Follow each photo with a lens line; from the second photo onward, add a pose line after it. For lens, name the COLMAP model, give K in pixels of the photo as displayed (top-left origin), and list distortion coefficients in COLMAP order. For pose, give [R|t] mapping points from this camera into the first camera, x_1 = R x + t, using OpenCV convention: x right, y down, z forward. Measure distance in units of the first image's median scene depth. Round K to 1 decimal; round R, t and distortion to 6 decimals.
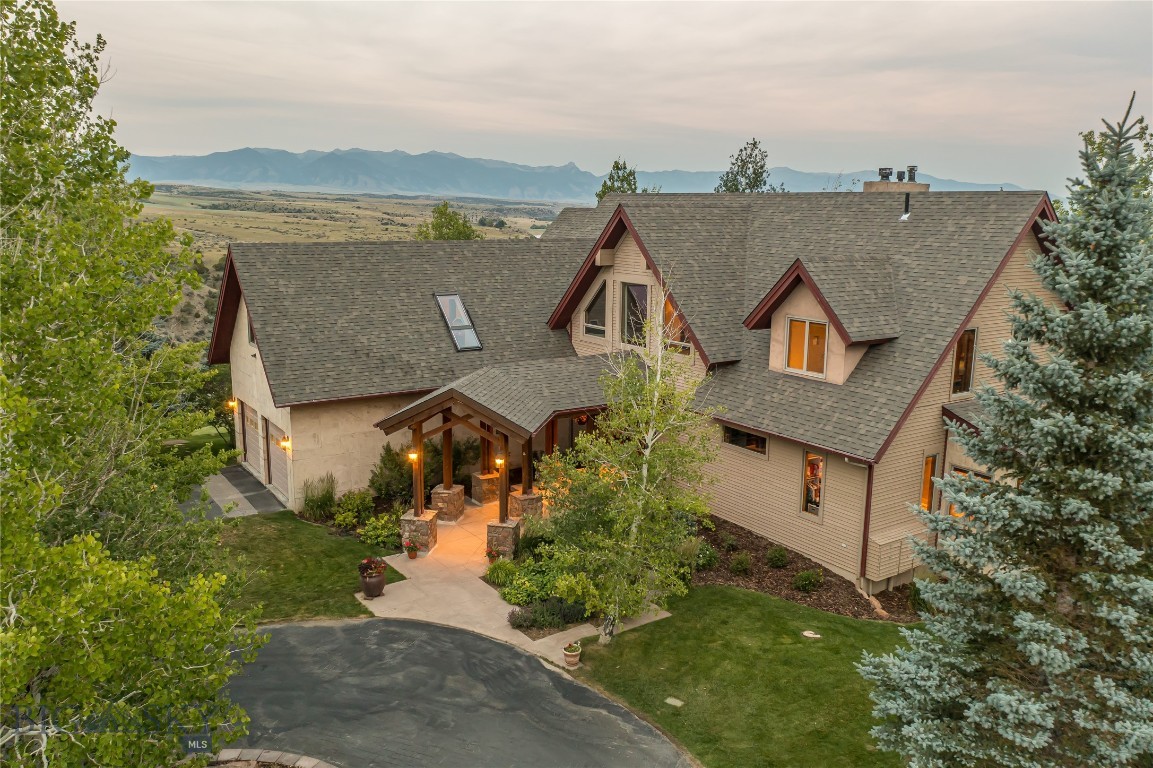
lens RADIAL K [[919.6, 0, 582.9], [0, 919.6, 387.8], [0, 0, 1]] dist [-0.030657, 0.002028]
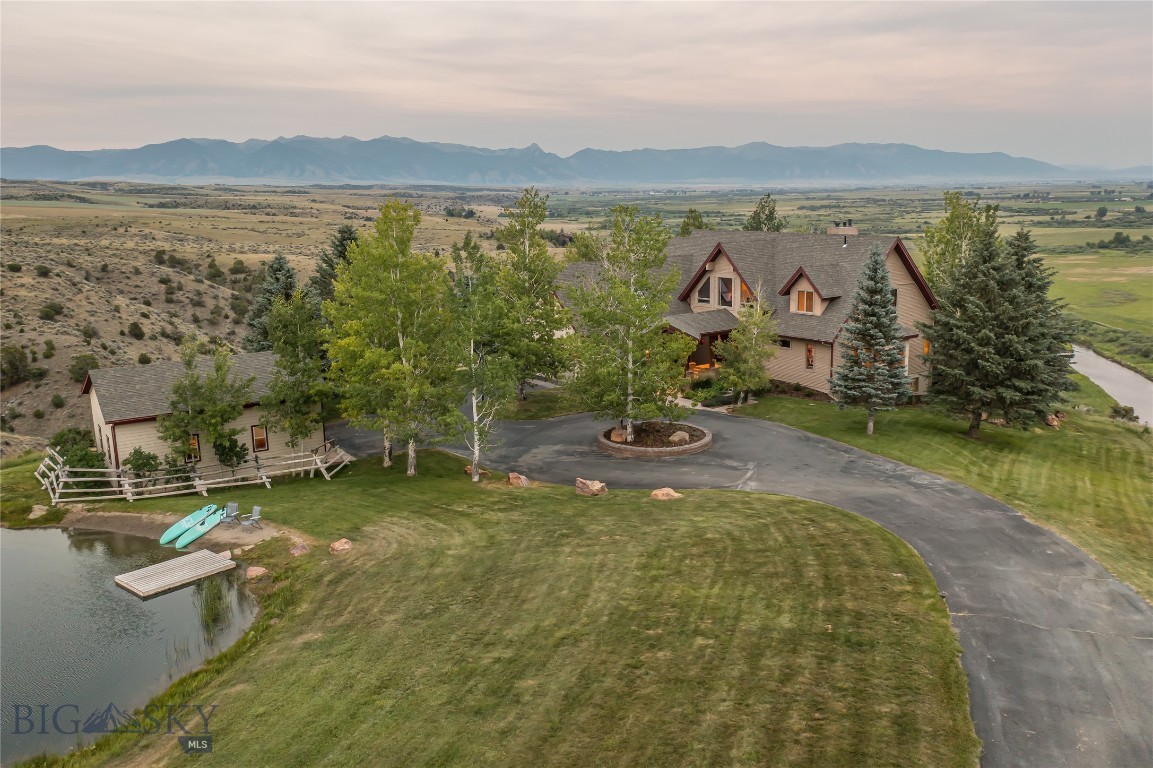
lens RADIAL K [[919.6, 0, 582.9], [0, 919.6, 387.8], [0, 0, 1]] dist [-0.030657, 0.002028]
pose [[0.999254, -0.036370, 0.012955, -0.377715], [0.036225, 0.999281, 0.011232, 0.131376], [-0.013354, -0.010754, 0.999853, -1.398709]]
